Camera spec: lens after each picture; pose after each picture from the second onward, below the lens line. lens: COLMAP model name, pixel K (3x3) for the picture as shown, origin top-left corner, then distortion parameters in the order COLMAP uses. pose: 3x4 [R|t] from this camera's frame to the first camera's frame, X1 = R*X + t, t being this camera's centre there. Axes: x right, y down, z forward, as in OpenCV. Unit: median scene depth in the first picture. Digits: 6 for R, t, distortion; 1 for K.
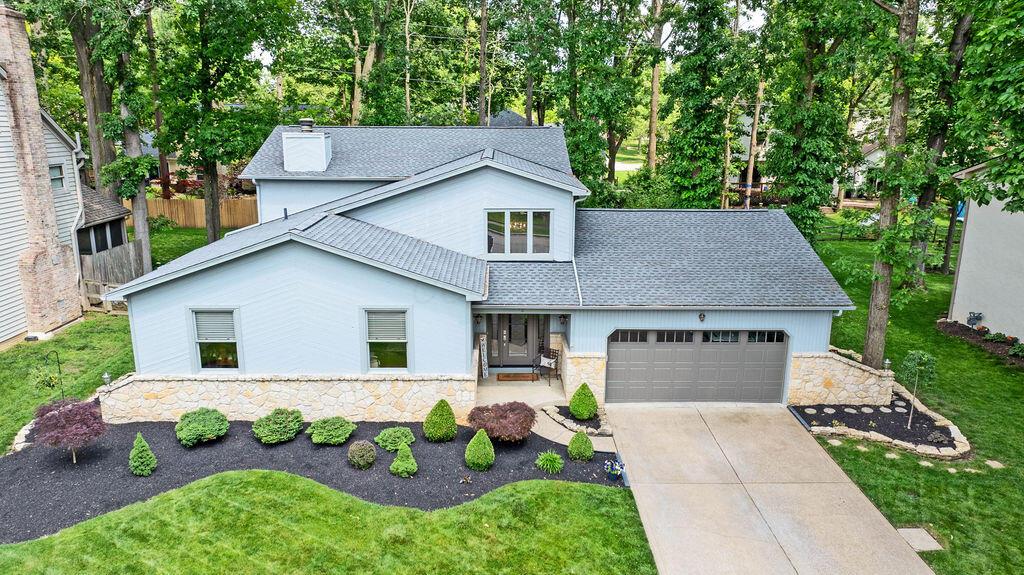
lens RADIAL K [[688.7, 0, 508.0], [0, 688.7, 284.7], [0, 0, 1]] dist [-0.009041, 0.002351]
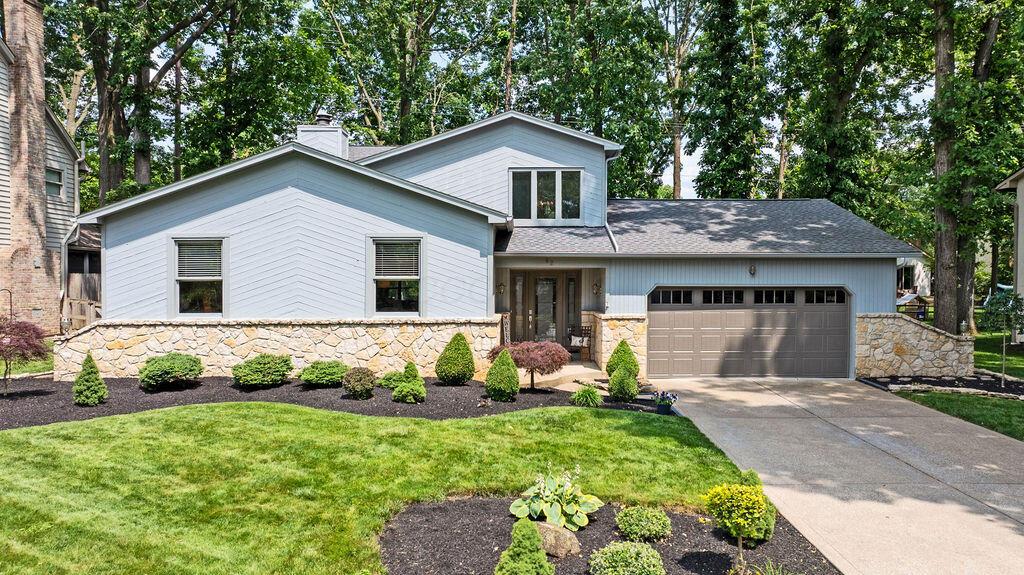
lens RADIAL K [[688.7, 0, 541.3], [0, 688.7, 297.0], [0, 0, 1]] dist [-0.009041, 0.002351]
pose [[0.999836, 0.002420, 0.017929, -0.007674], [0.001526, 0.976191, -0.216909, 0.270148], [-0.018027, 0.216901, 0.976027, 0.139255]]
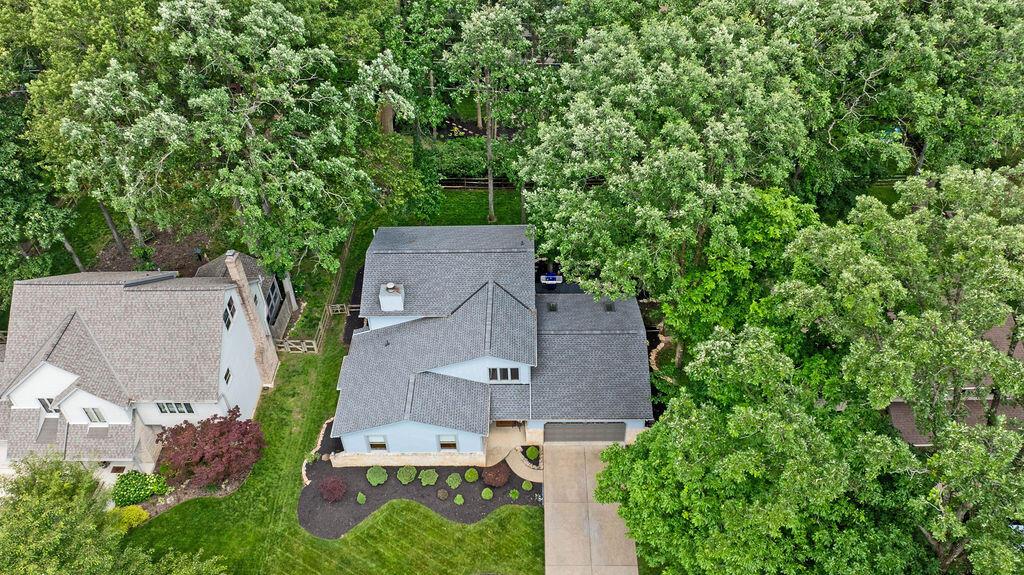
lens RADIAL K [[688.7, 0, 514.0], [0, 688.7, 289.2], [0, 0, 1]] dist [-0.009041, 0.002351]
pose [[0.999536, -0.004187, -0.030167, 0.116838], [0.016915, 0.900013, 0.435534, -1.300164], [0.025327, -0.435842, 0.899667, -0.828619]]
